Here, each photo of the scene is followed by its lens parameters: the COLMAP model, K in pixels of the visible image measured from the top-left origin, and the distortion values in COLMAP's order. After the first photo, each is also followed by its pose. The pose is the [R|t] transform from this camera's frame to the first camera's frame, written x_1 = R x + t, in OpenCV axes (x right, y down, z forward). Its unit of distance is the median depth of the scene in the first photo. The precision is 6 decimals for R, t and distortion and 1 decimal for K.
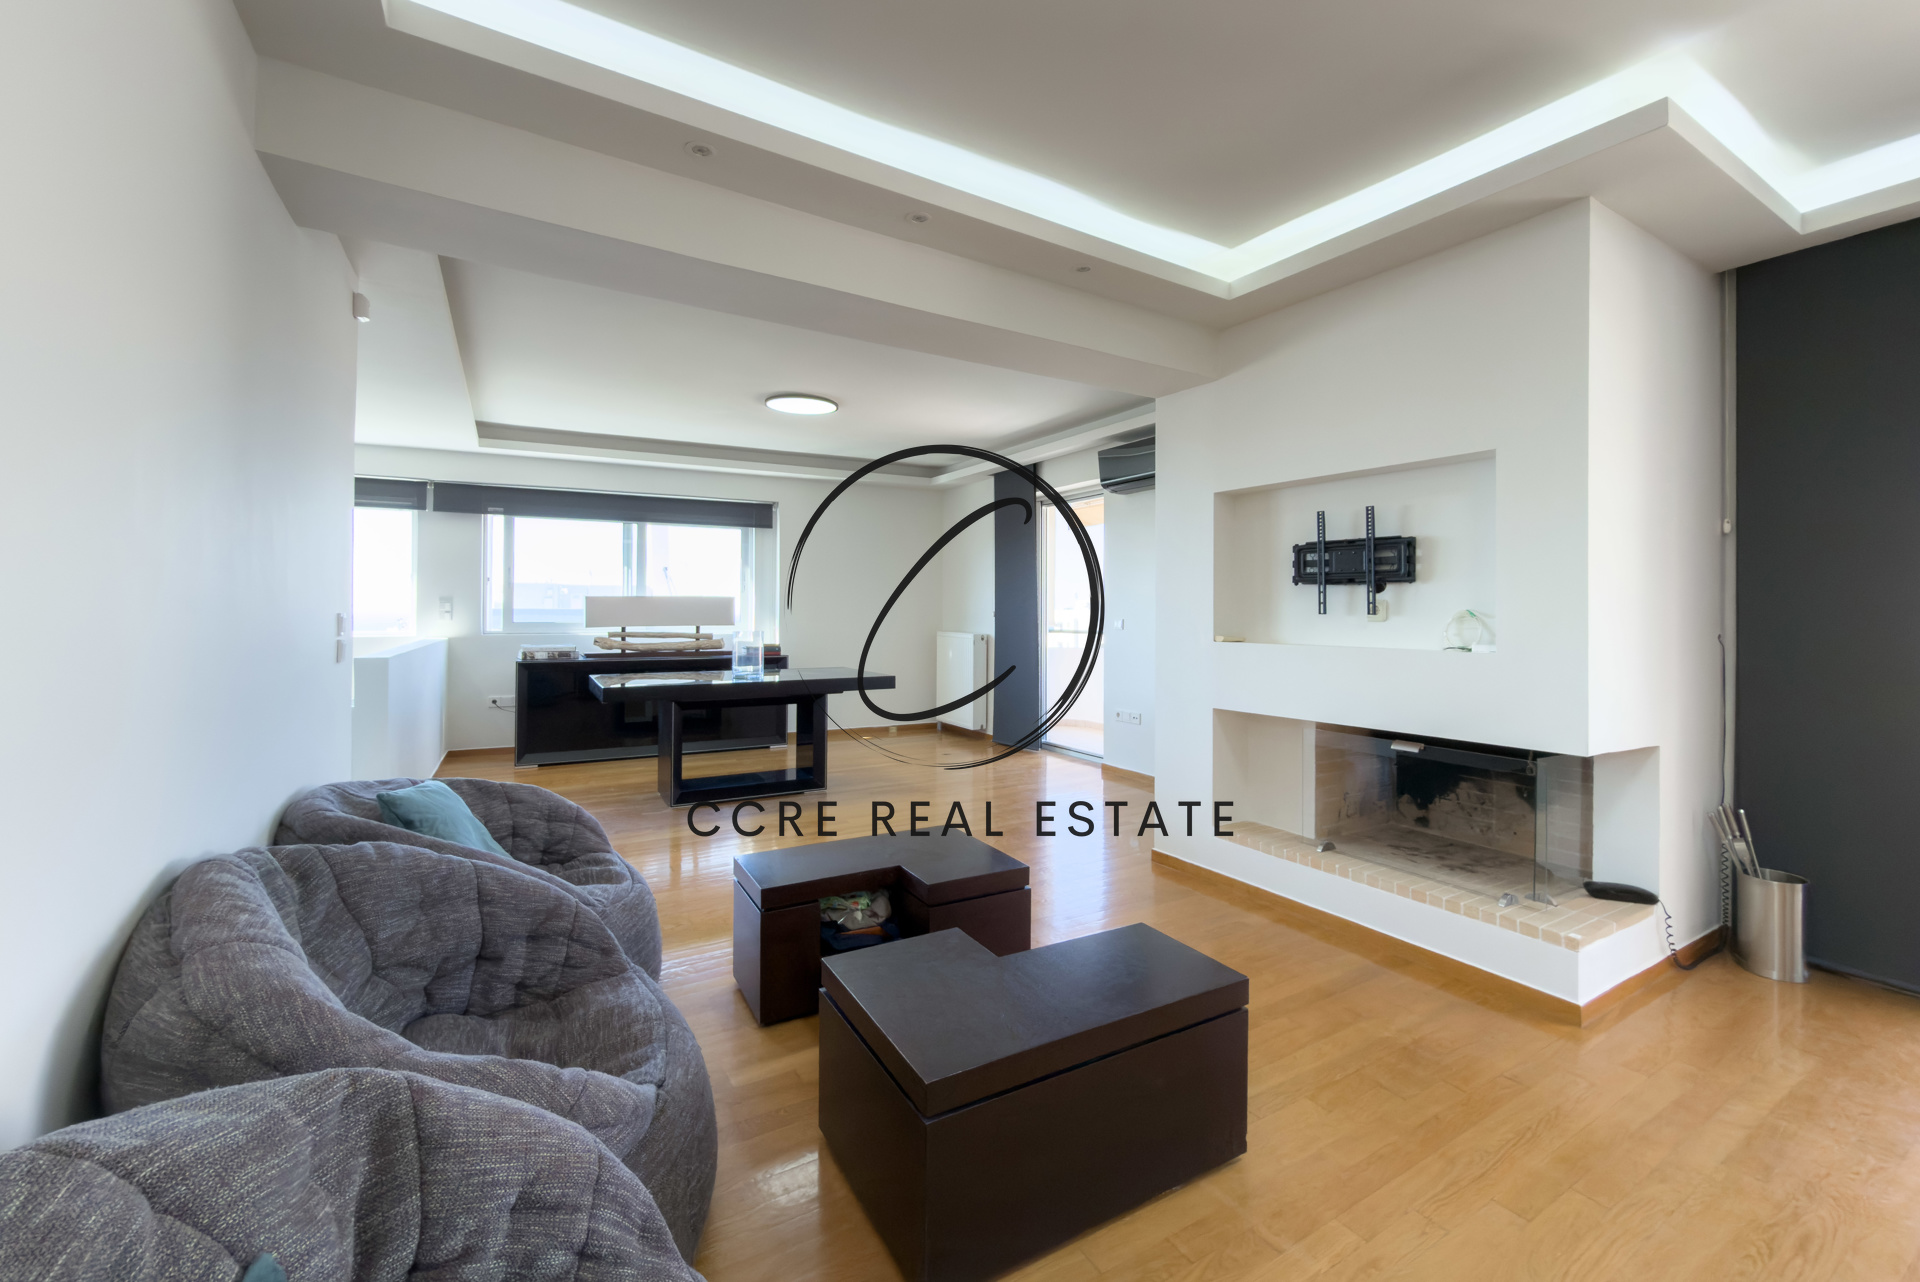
lens RADIAL K [[777.1, 0, 947.8], [0, 777.1, 605.0], [0, 0, 1]] dist [-0.000521, -0.000270]
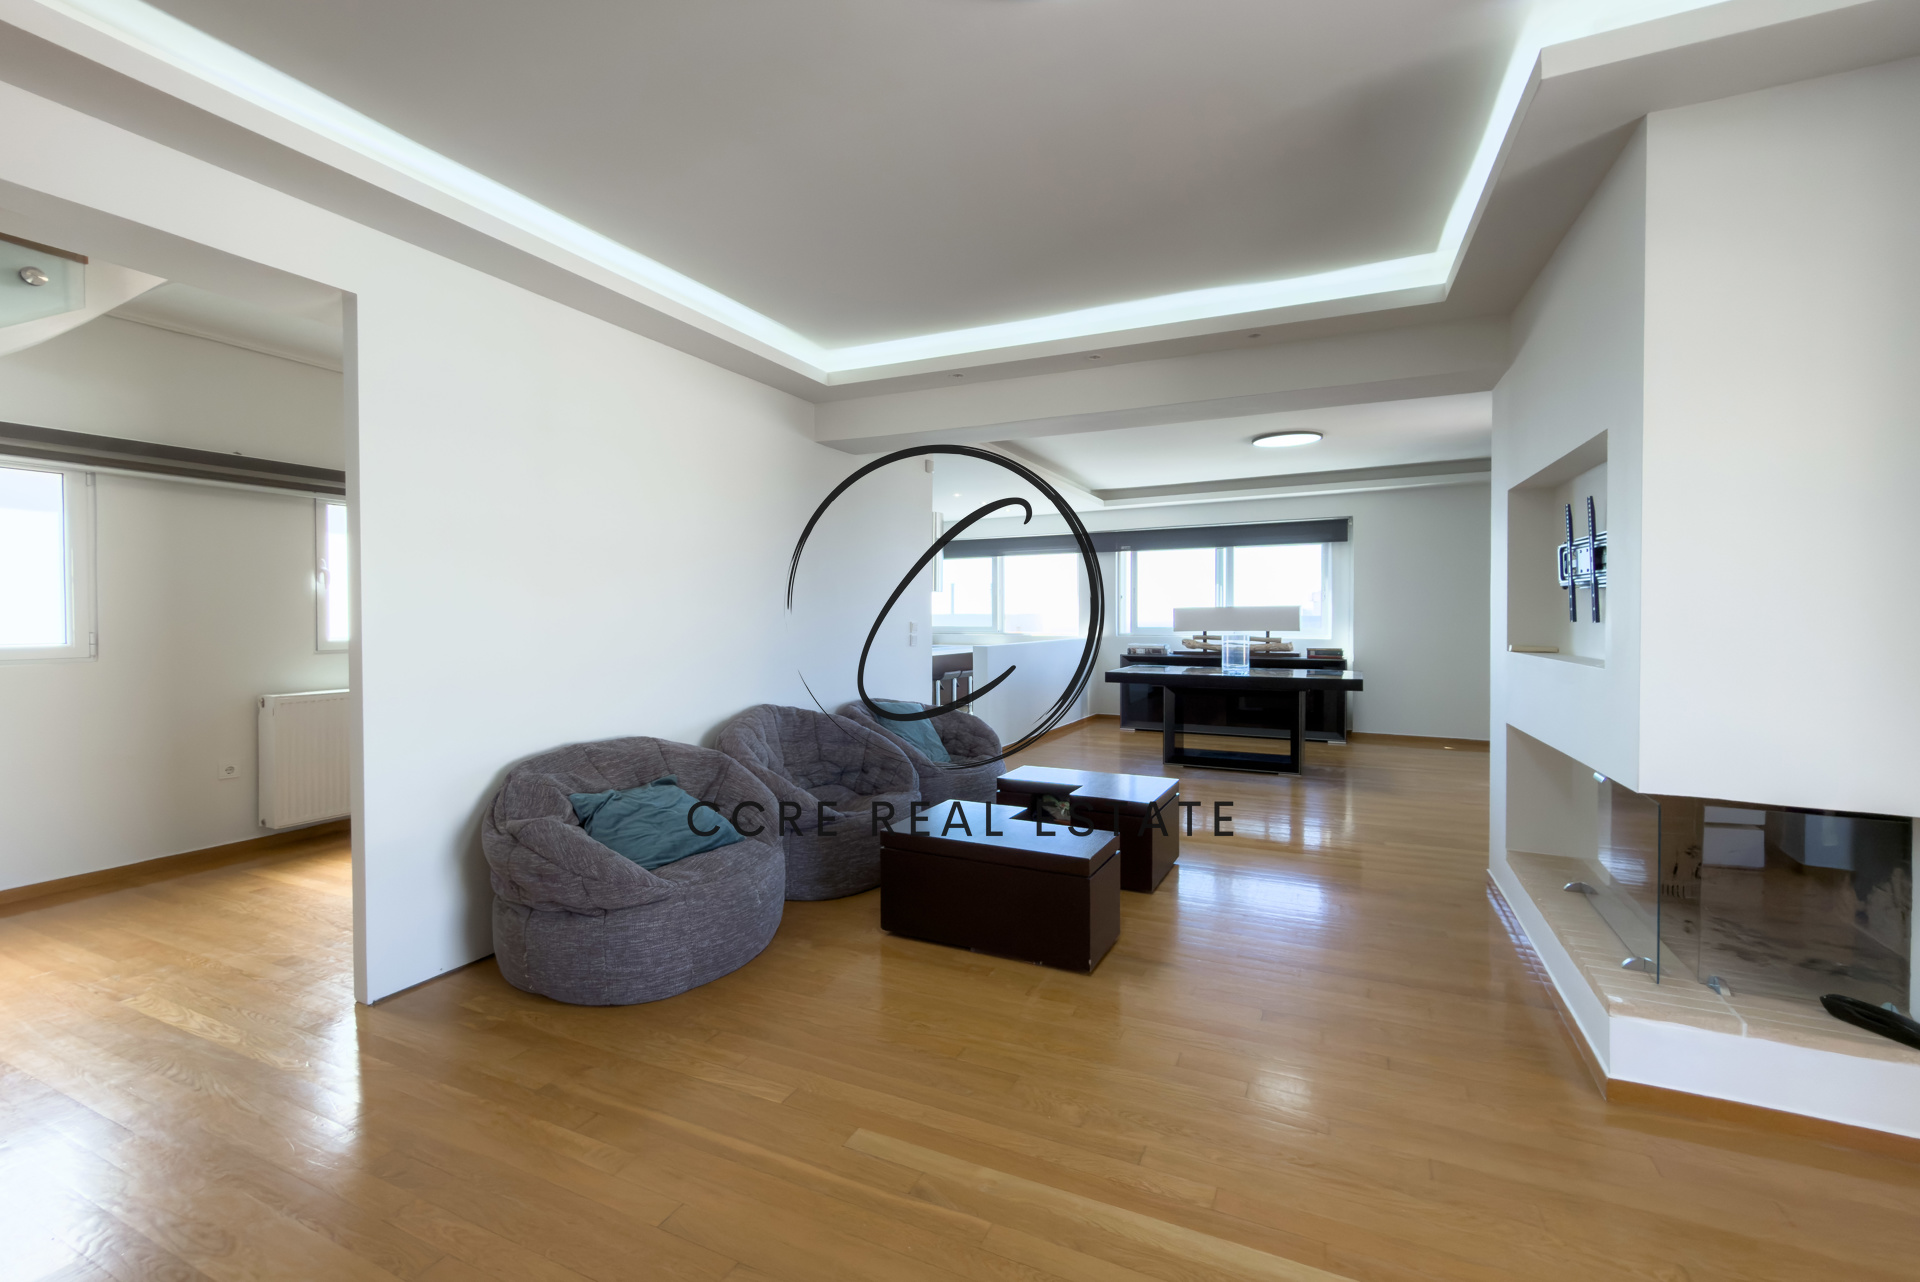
lens RADIAL K [[777.1, 0, 1039.9], [0, 777.1, 619.4], [0, 0, 1]] dist [-0.000521, -0.000270]
pose [[0.634064, 0.000577, -0.773281, 0.397911], [0.005382, 0.999972, 0.005159, 0.000948], [0.773262, -0.007433, 0.634043, -0.010084]]
